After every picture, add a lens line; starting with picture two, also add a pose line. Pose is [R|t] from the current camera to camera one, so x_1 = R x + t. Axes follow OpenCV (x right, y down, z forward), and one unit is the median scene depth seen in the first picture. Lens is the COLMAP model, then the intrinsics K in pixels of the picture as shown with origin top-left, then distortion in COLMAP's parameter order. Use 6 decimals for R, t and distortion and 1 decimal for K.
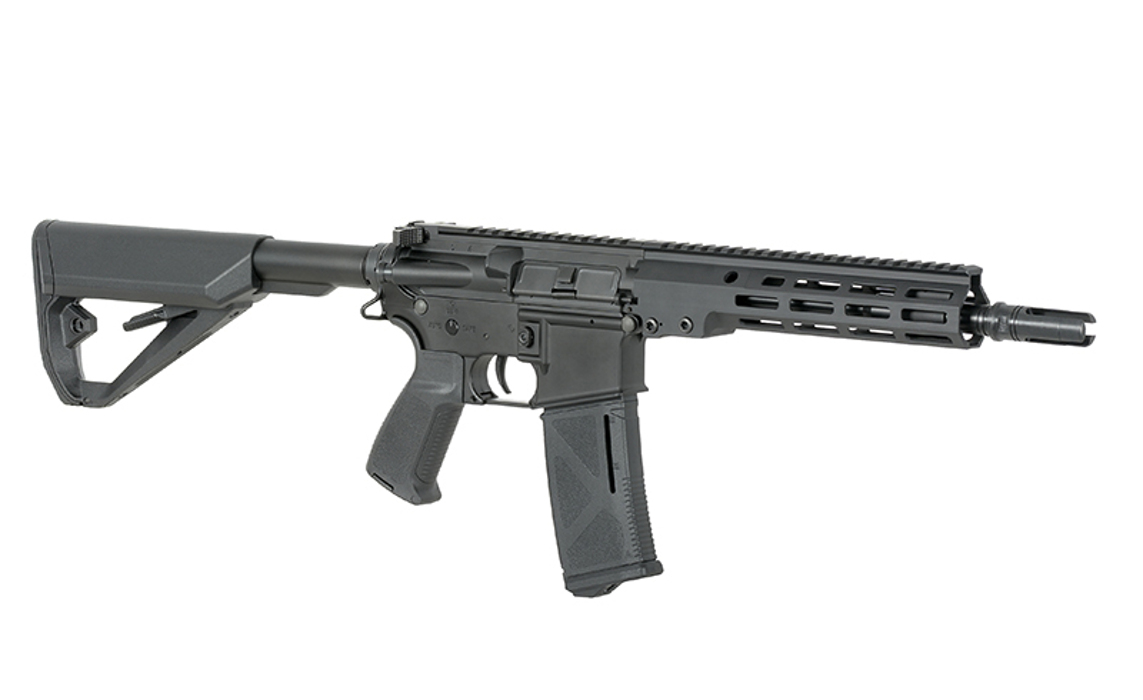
lens RADIAL K [[5451.0, 0, 570.6], [0, 5451.0, 349.0], [0, 0, 1]] dist [0.209526, 0.000000]
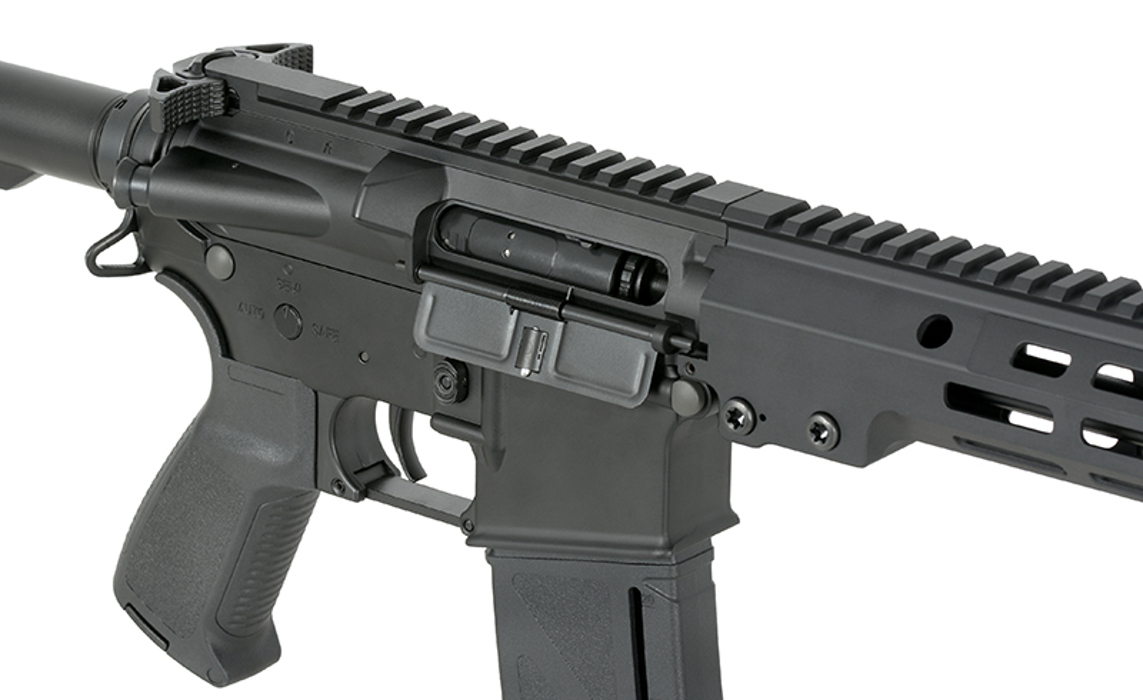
lens RADIAL K [[5451.0, 0, 570.7], [0, 5451.0, 348.7], [0, 0, 1]] dist [0.209526, 0.000000]
pose [[0.997635, 0.025892, -0.063676, 0.027440], [-0.009971, 0.971058, 0.238634, -0.104060], [0.068012, -0.237435, 0.969020, 0.591149]]
